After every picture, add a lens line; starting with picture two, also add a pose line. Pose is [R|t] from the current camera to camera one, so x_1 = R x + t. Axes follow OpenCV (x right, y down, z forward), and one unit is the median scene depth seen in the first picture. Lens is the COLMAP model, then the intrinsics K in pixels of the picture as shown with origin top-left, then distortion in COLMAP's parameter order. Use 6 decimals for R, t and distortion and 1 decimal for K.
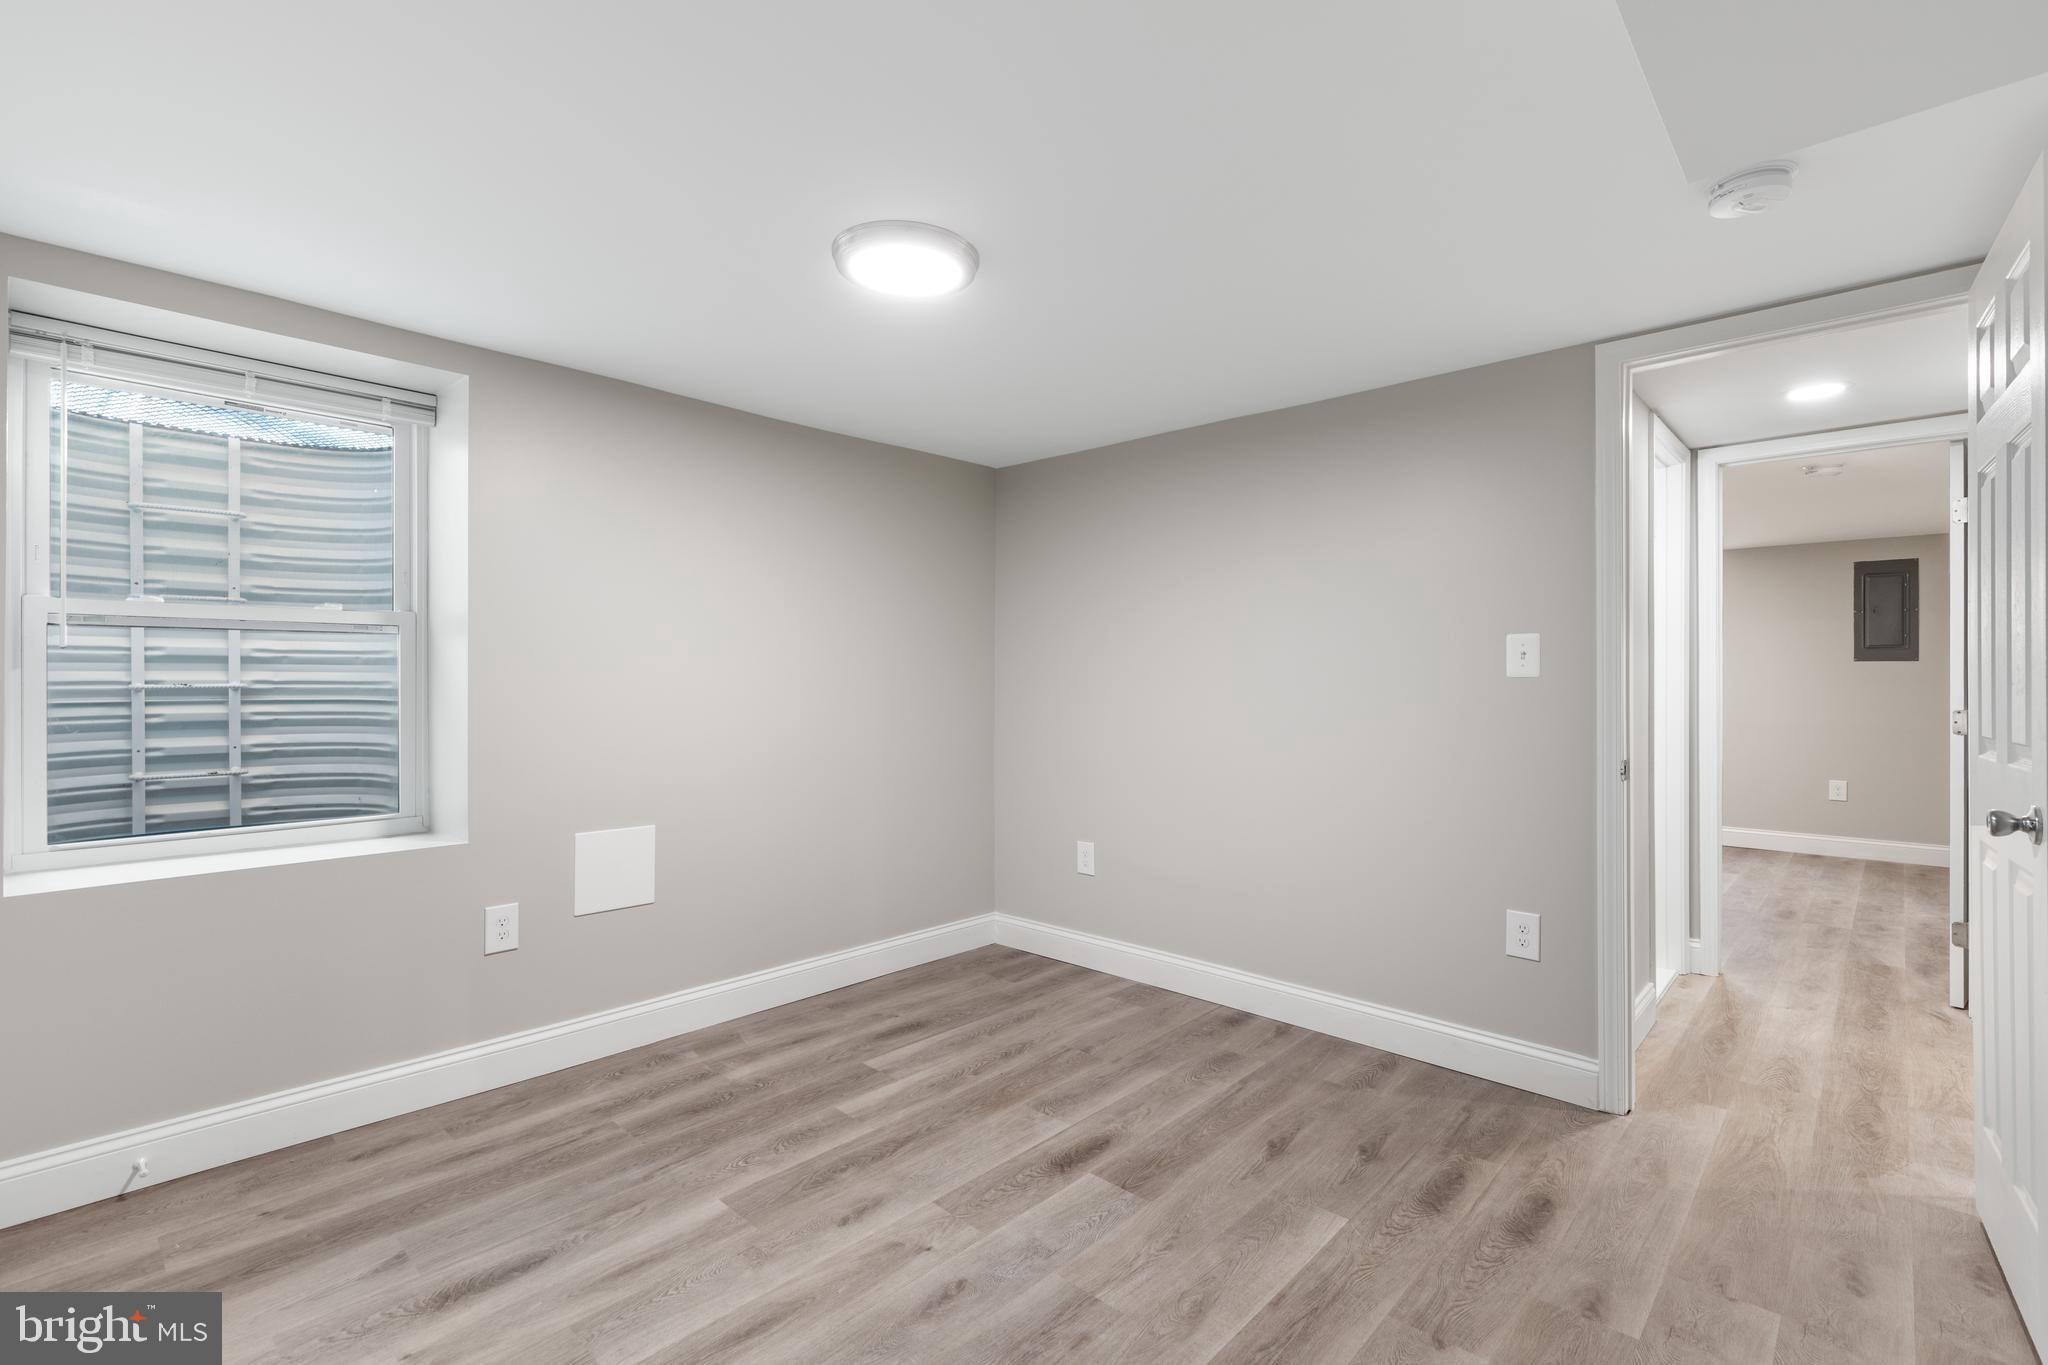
lens RADIAL K [[938.7, 0, 1031.9], [0, 938.7, 676.0], [0, 0, 1]] dist [0.012967, -0.002267]
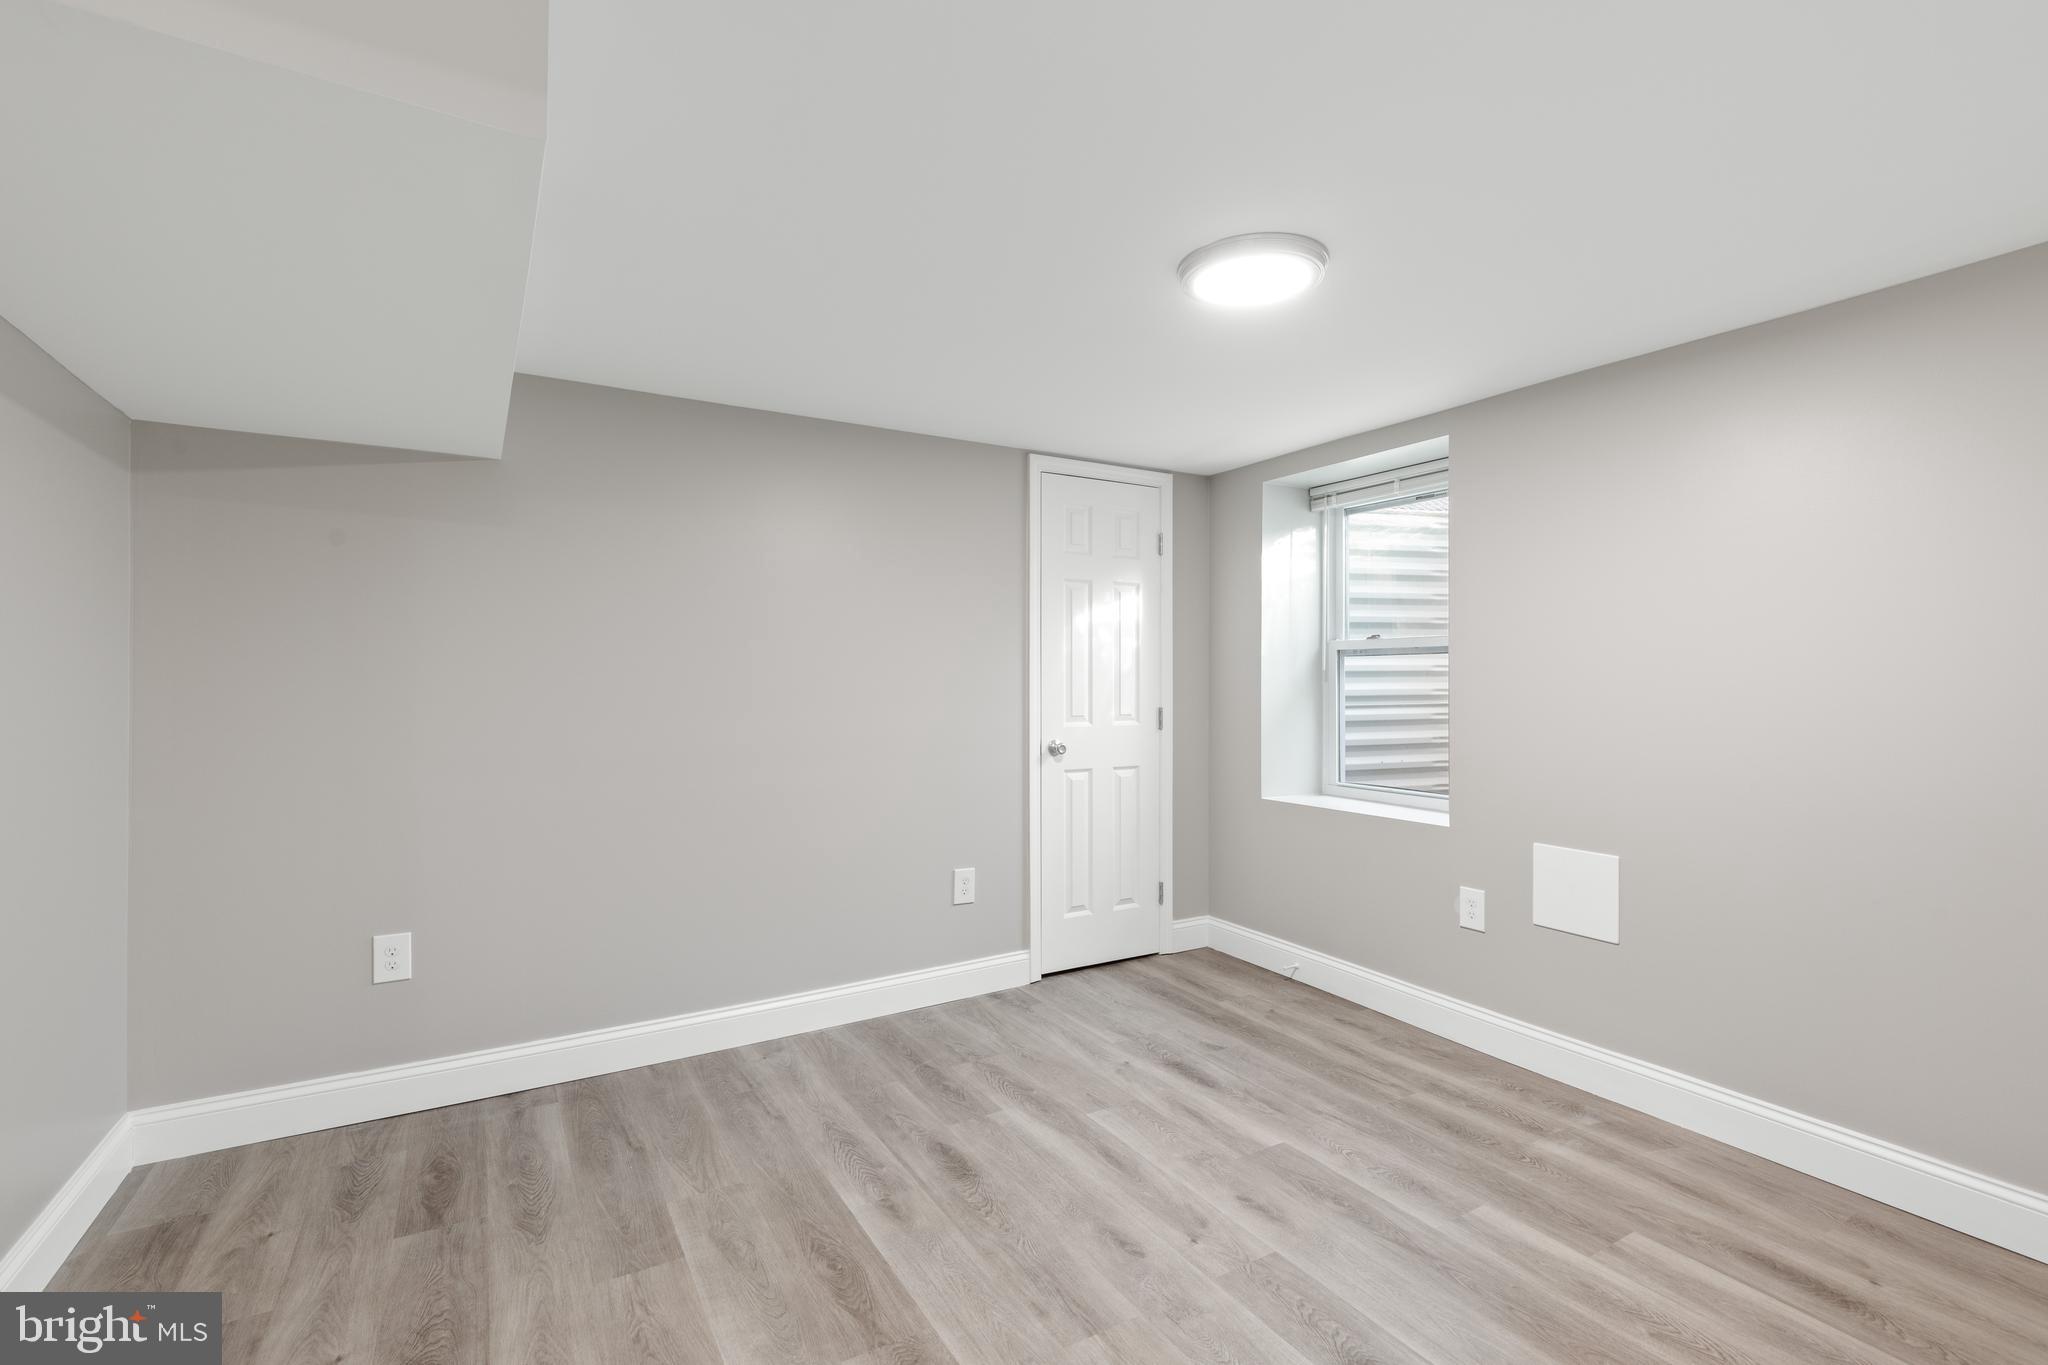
lens RADIAL K [[938.7, 0, 1028.5], [0, 938.7, 686.1], [0, 0, 1]] dist [0.012967, -0.002267]
pose [[-0.290526, 0.004934, -0.956854, 0.847366], [0.001189, 0.999988, 0.004796, -0.009995], [0.956866, 0.000255, -0.290529, 1.018897]]
